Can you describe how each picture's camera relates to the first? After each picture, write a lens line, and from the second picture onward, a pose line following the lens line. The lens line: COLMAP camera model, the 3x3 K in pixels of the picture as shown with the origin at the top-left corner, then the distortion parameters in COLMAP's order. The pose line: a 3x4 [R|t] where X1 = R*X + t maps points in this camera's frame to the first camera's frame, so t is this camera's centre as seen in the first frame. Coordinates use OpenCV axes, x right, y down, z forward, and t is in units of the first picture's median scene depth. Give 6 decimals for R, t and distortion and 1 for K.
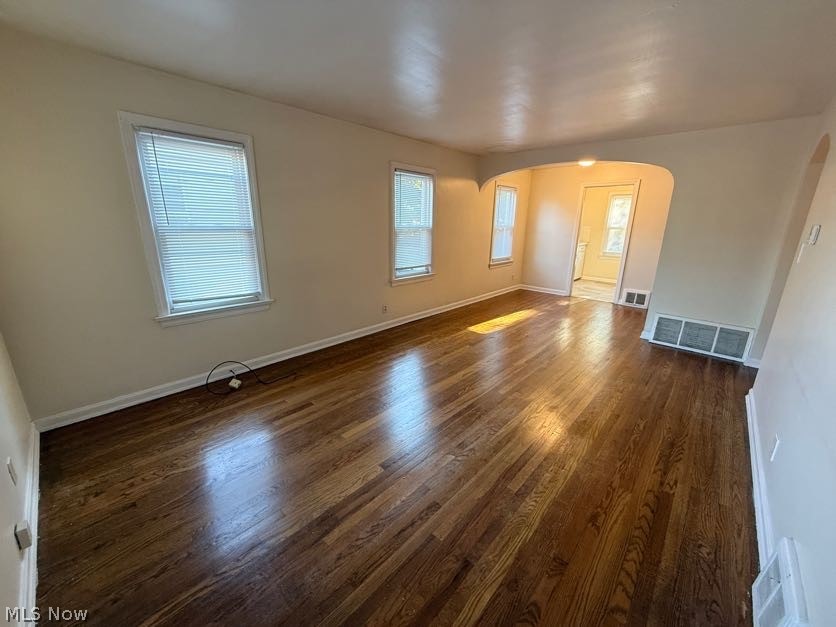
lens RADIAL K [[332.7, 0, 415.7], [0, 332.7, 312.8], [0, 0, 1]] dist [-0.000121, 0.000098]
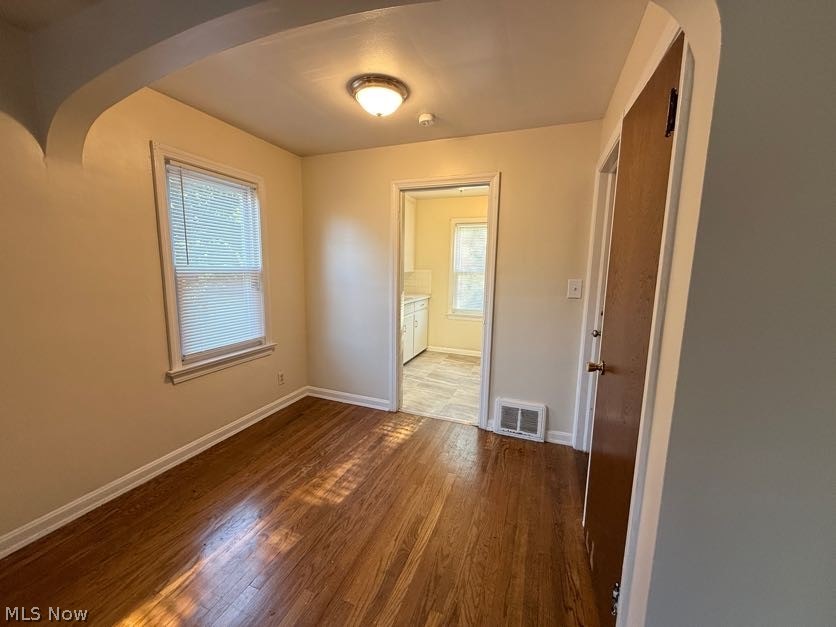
lens RADIAL K [[332.7, 0, 415.7], [0, 332.7, 312.8], [0, 0, 1]] dist [-0.000121, 0.000098]
pose [[0.929720, -0.048317, 0.365083, 0.368062], [0.095115, 0.989225, -0.111300, -0.156213], [-0.355772, 0.138203, 0.924298, 0.609124]]
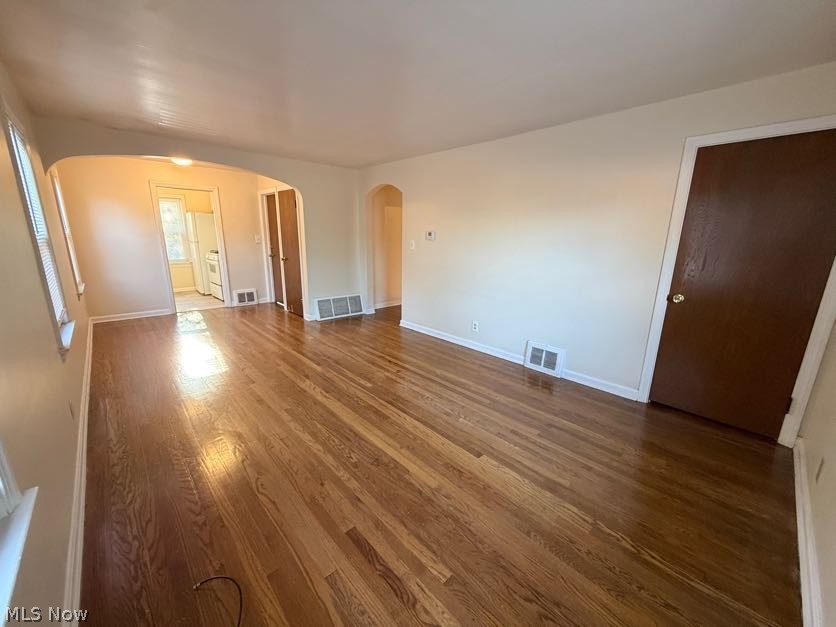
lens RADIAL K [[332.7, 0, 415.7], [0, 332.7, 312.8], [0, 0, 1]] dist [-0.000121, 0.000098]
pose [[0.079440, -0.247050, 0.965741, -0.368197], [0.256316, 0.941291, 0.219711, -0.094232], [-0.963323, 0.230081, 0.138099, 0.331747]]
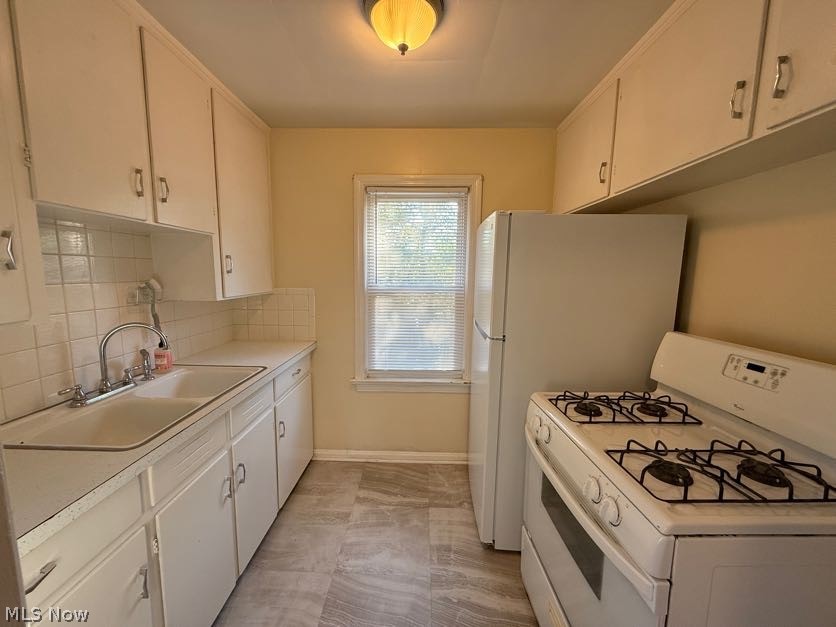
lens RADIAL K [[332.7, 0, 415.7], [0, 332.7, 312.8], [0, 0, 1]] dist [-0.000121, 0.000098]
pose [[0.747629, -0.087669, 0.658305, 0.567607], [0.177256, 0.981631, -0.070580, -0.289383], [-0.640025, 0.169456, 0.749435, 1.039344]]
